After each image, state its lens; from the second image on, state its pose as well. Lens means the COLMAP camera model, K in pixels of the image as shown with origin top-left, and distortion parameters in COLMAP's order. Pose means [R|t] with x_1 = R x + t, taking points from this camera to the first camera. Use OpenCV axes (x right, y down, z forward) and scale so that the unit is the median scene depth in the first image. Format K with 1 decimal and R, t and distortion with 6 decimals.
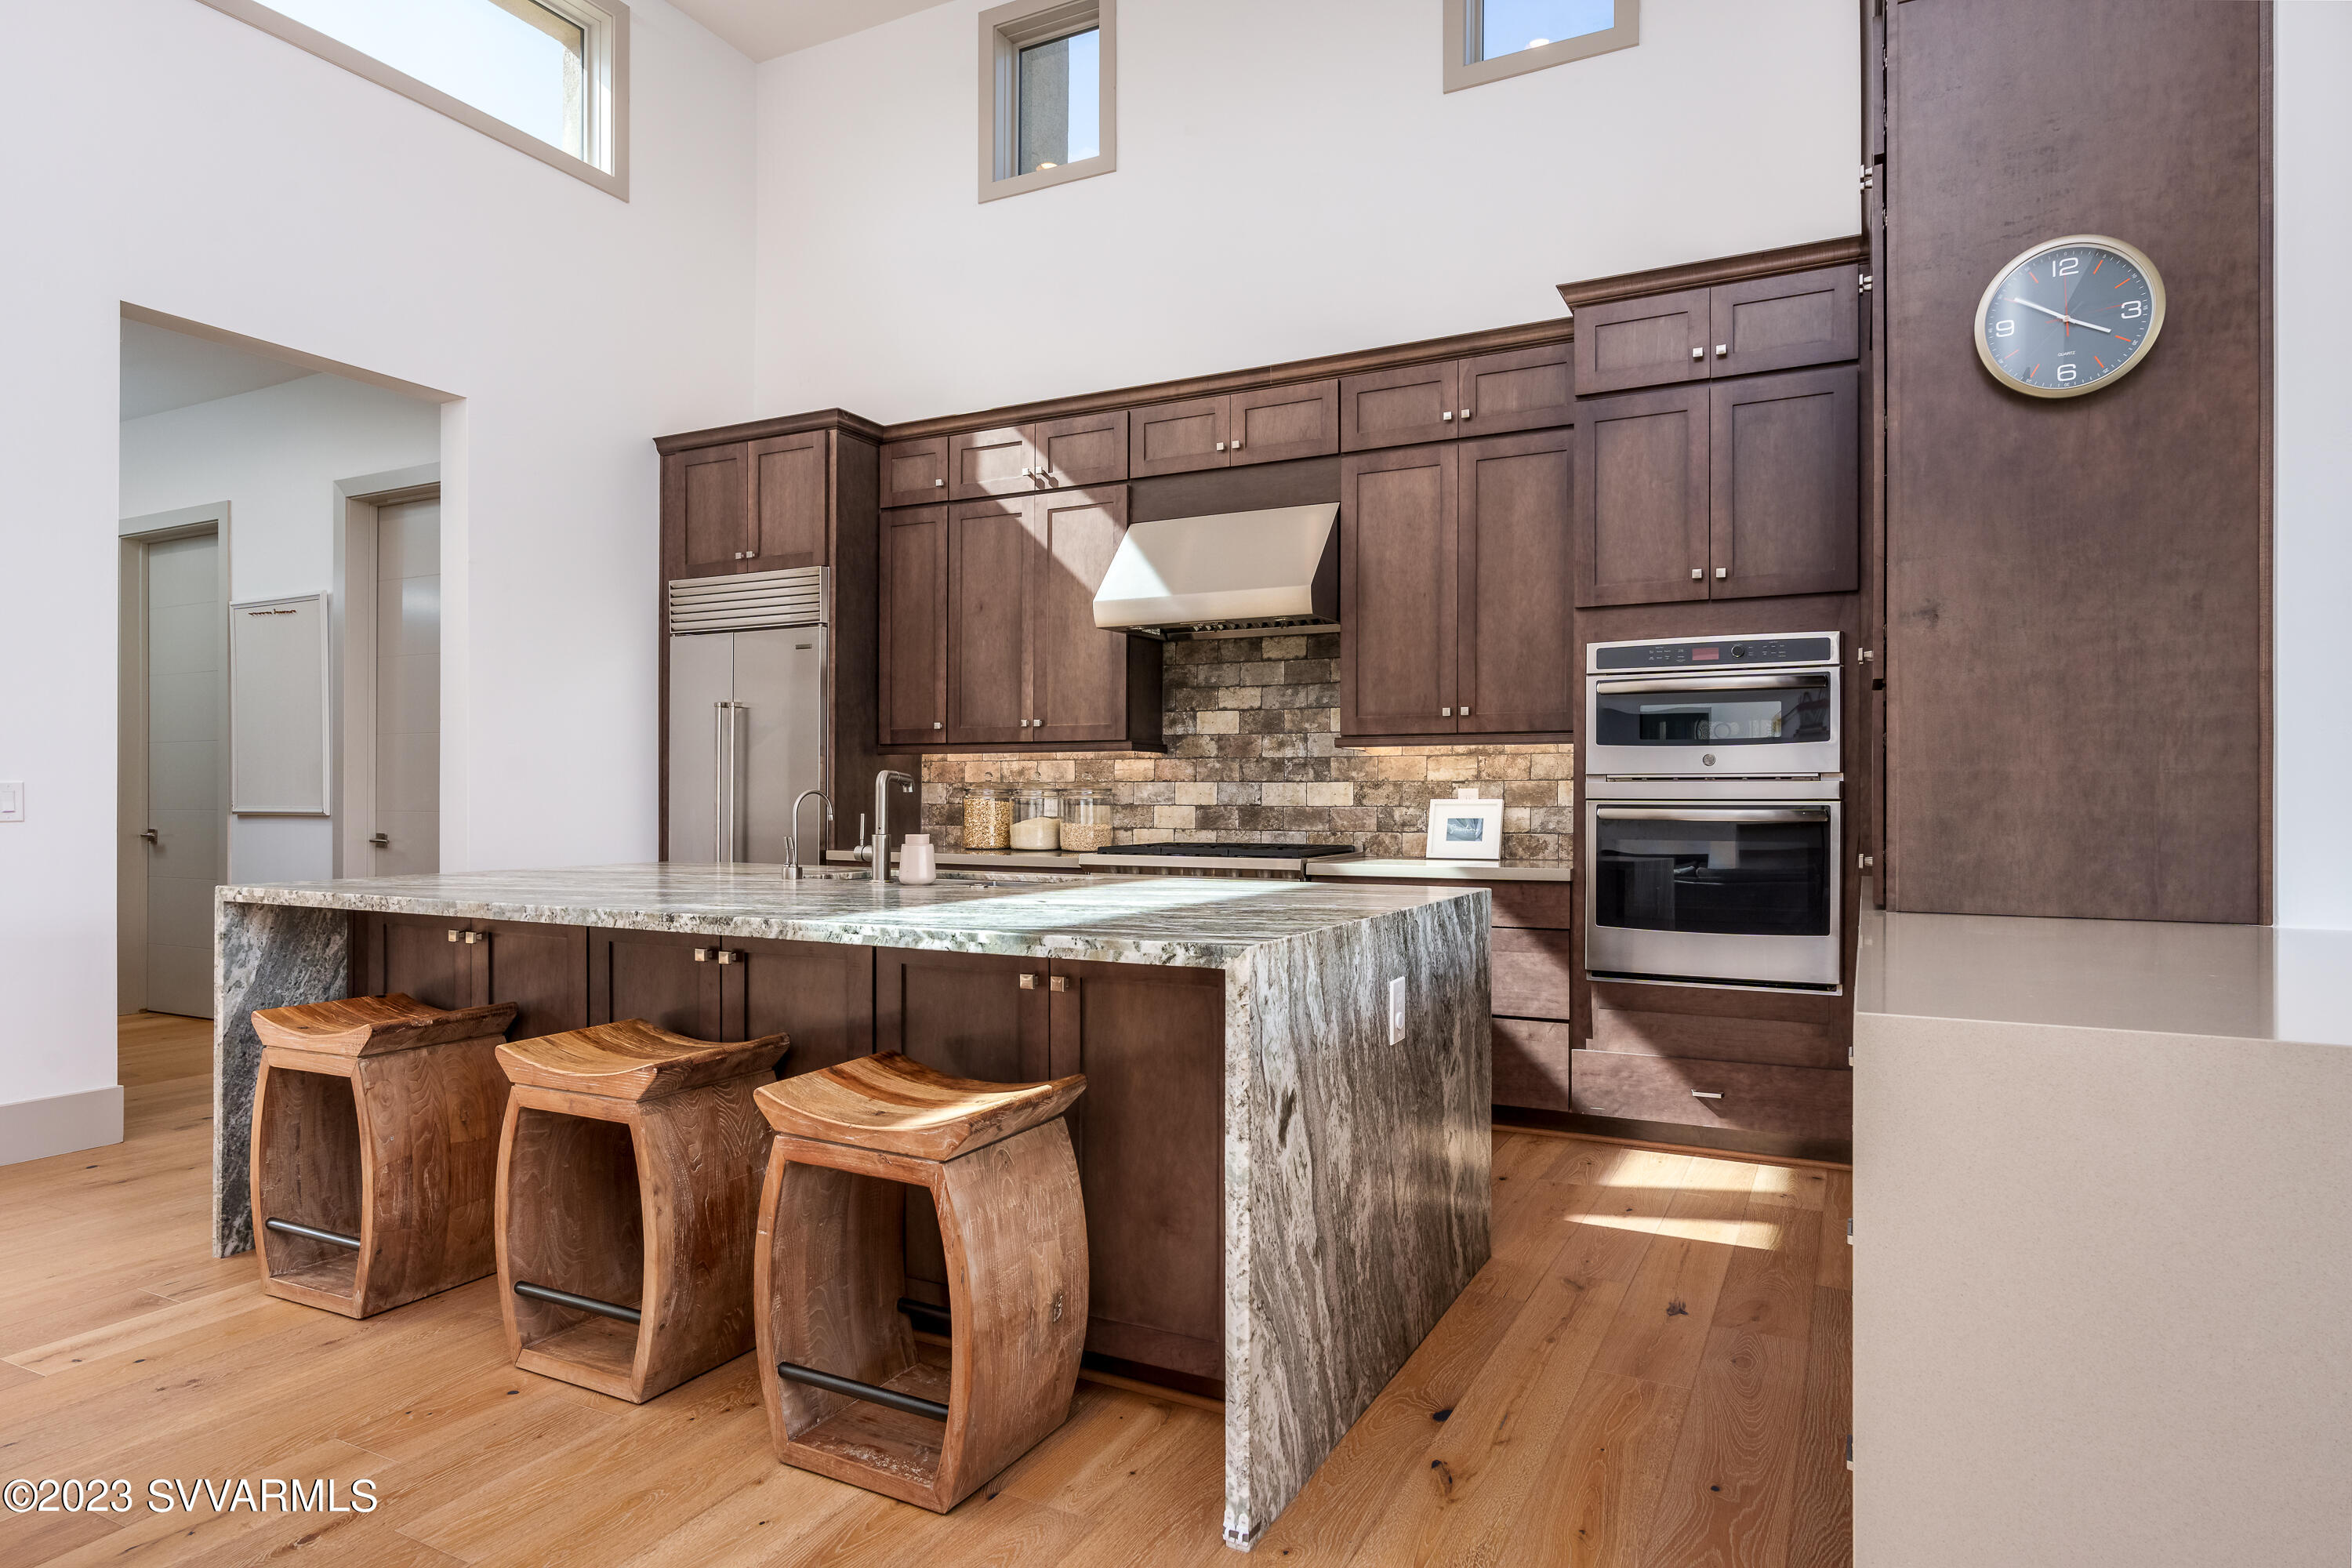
lens RADIAL K [[1356.4, 0, 1165.9], [0, 1356.4, 793.2], [0, 0, 1]] dist [0.003093, 0.000203]
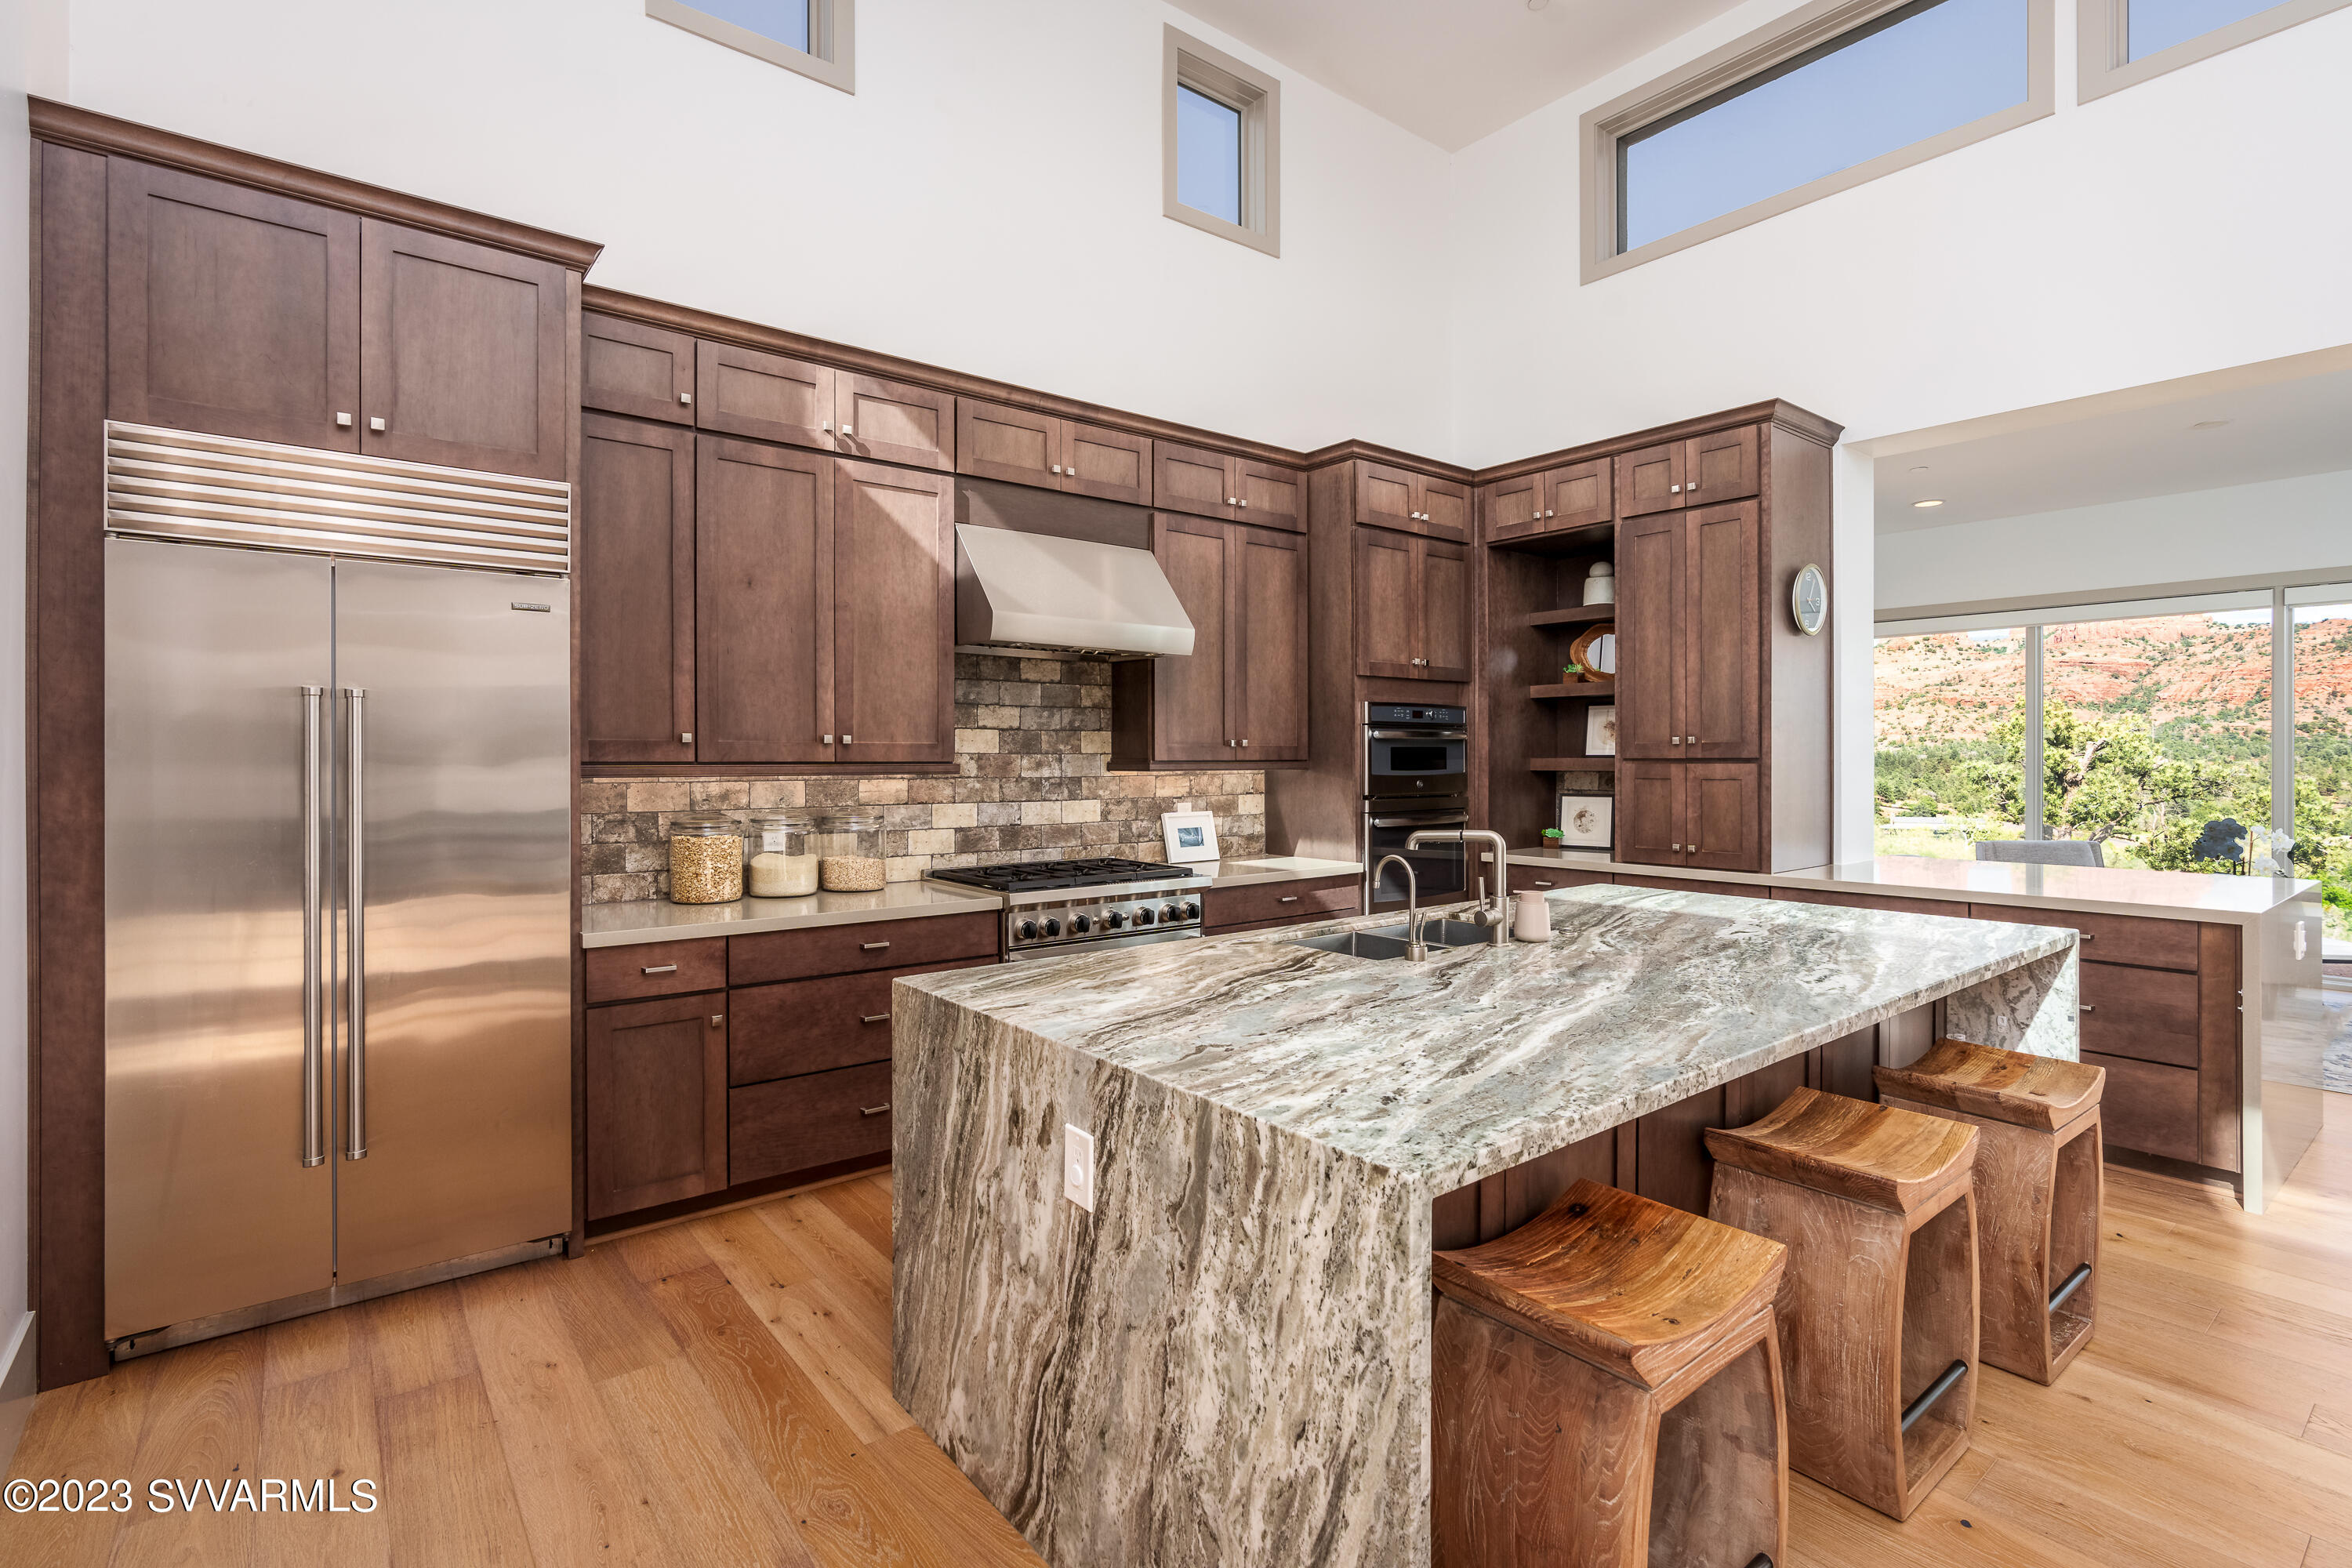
lens RADIAL K [[1096.0, 0, 1137.6], [0, 1096.0, 747.4], [0, 0, 1]] dist [0.000214, 0.000155]
pose [[0.421296, 0.004005, 0.906914, -0.635960], [-0.001875, 0.999992, -0.003545, -0.046095], [-0.906921, -0.000207, 0.421300, 0.581665]]
